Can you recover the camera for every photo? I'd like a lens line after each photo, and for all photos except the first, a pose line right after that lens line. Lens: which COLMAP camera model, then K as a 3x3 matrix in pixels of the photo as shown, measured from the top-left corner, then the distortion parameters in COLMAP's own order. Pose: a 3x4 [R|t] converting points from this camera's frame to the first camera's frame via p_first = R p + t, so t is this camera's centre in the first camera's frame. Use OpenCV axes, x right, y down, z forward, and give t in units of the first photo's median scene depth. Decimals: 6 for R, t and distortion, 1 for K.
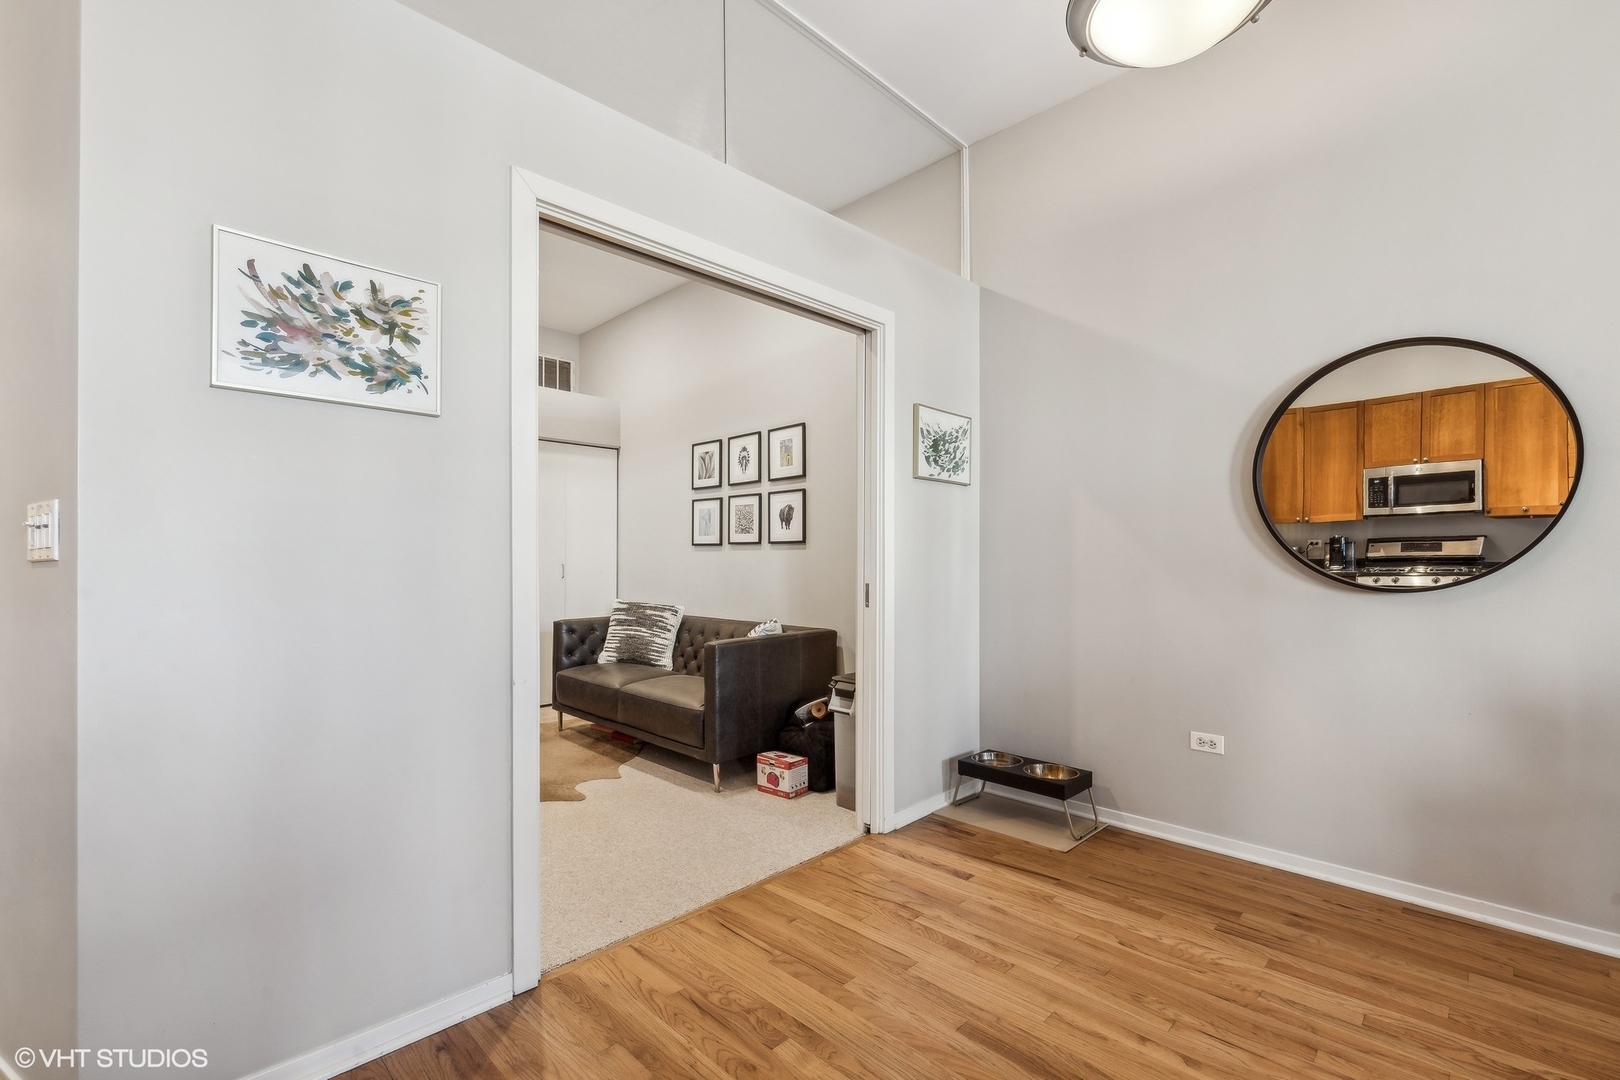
lens RADIAL K [[709.8, 0, 820.5], [0, 709.8, 558.6], [0, 0, 1]] dist [-0.000647, -0.000421]
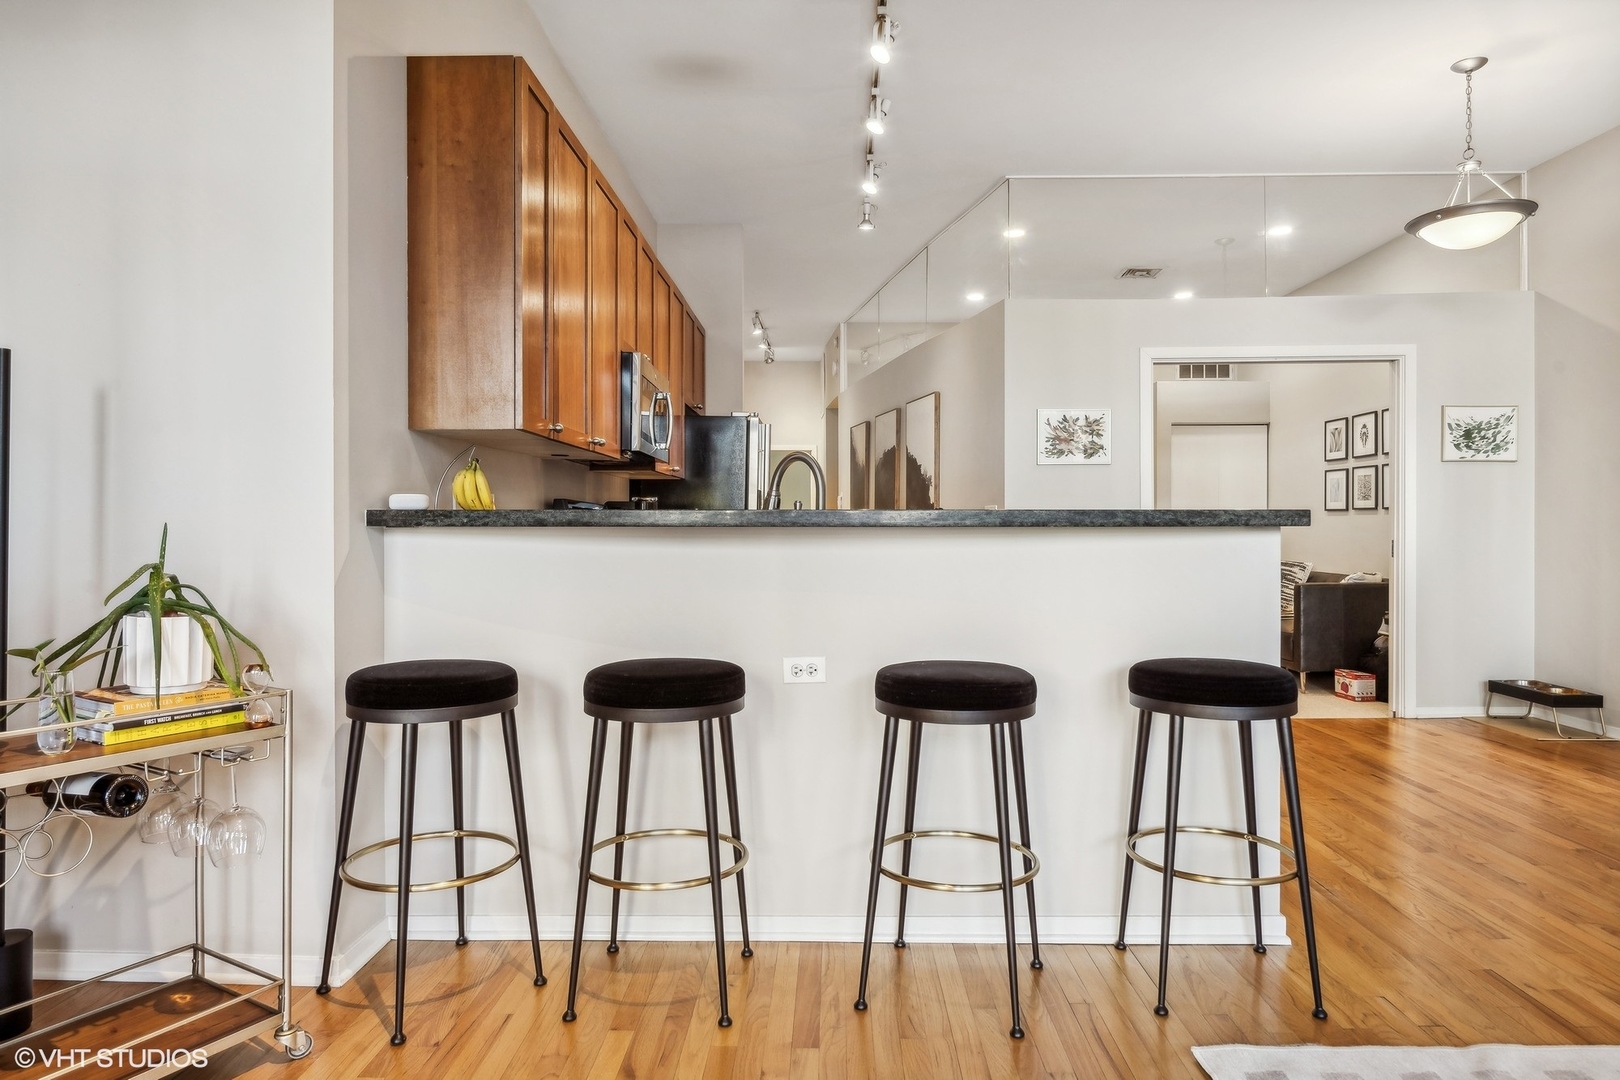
lens RADIAL K [[983.7, 0, 812.0], [0, 983.7, 537.3], [0, 0, 1]] dist [-0.001458, -0.000304]
pose [[0.687652, 0.006182, -0.726014, 0.468724], [0.006072, 0.999880, 0.014265, -0.003819], [0.726015, -0.014218, 0.687532, -0.800347]]
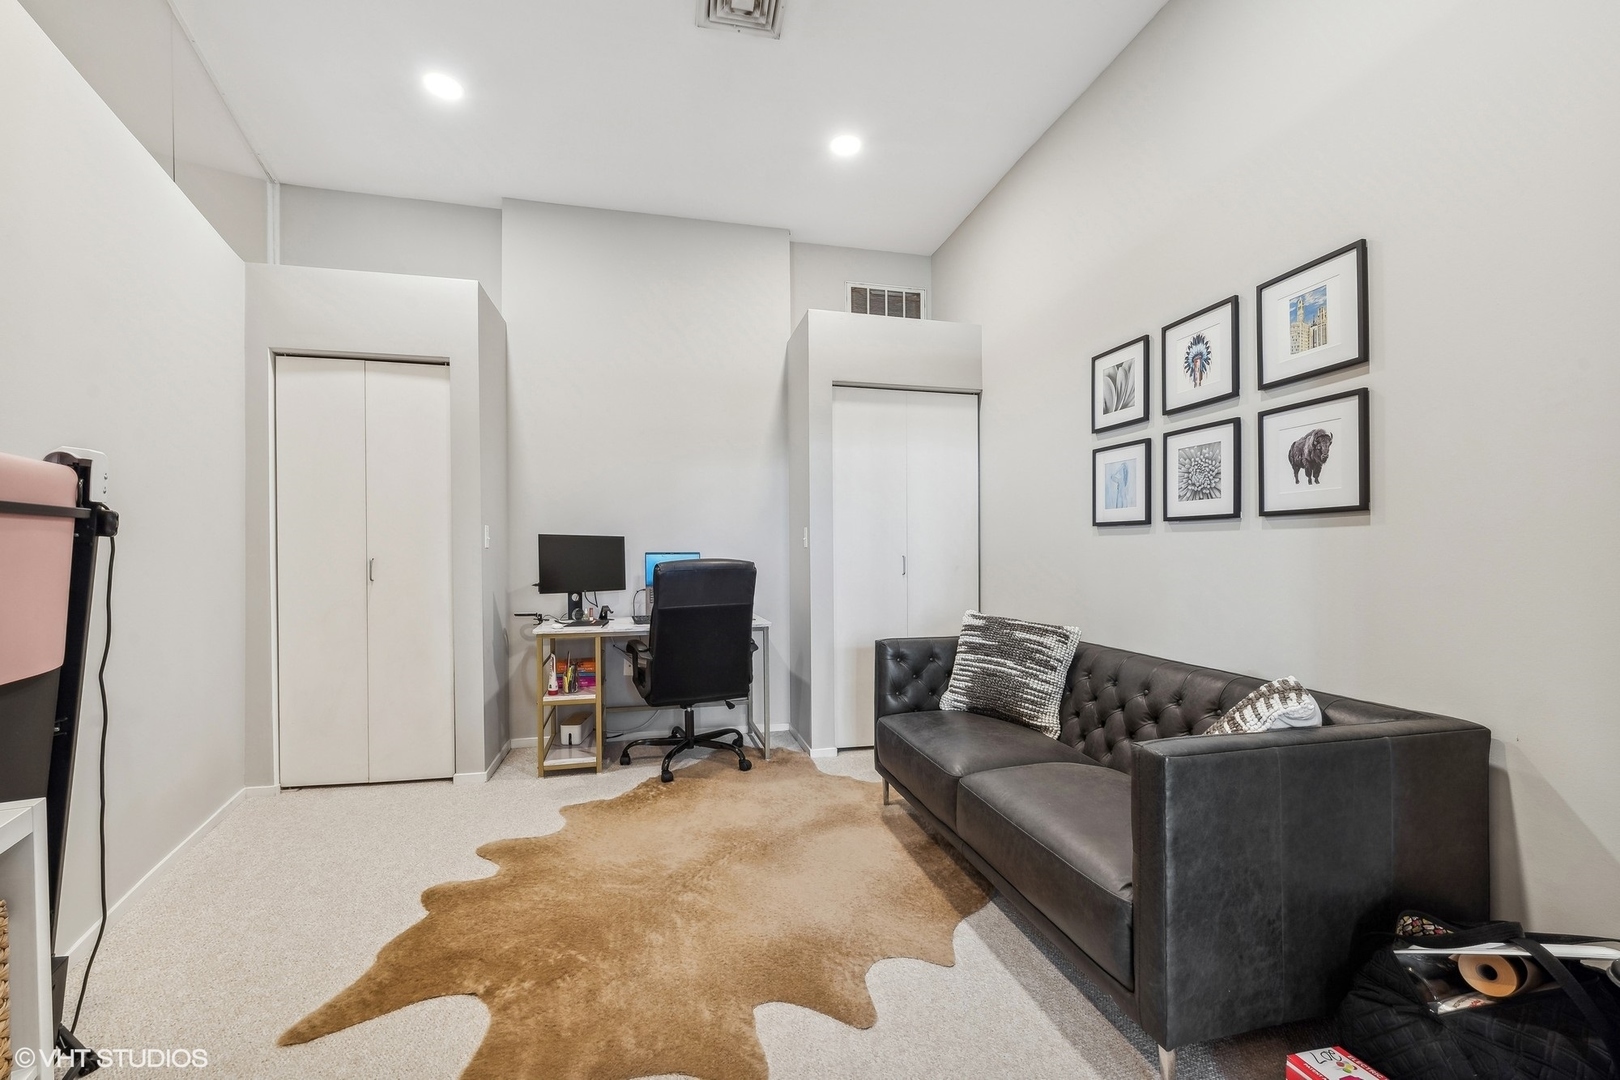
lens RADIAL K [[679.1, 0, 797.7], [0, 679.1, 546.6], [0, 0, 1]] dist [-0.007737, -0.000565]
pose [[0.835736, -0.006669, -0.549091, -0.087895], [0.005811, 0.999978, -0.003300, -0.000035], [0.549101, -0.000432, 0.835756, 0.448666]]
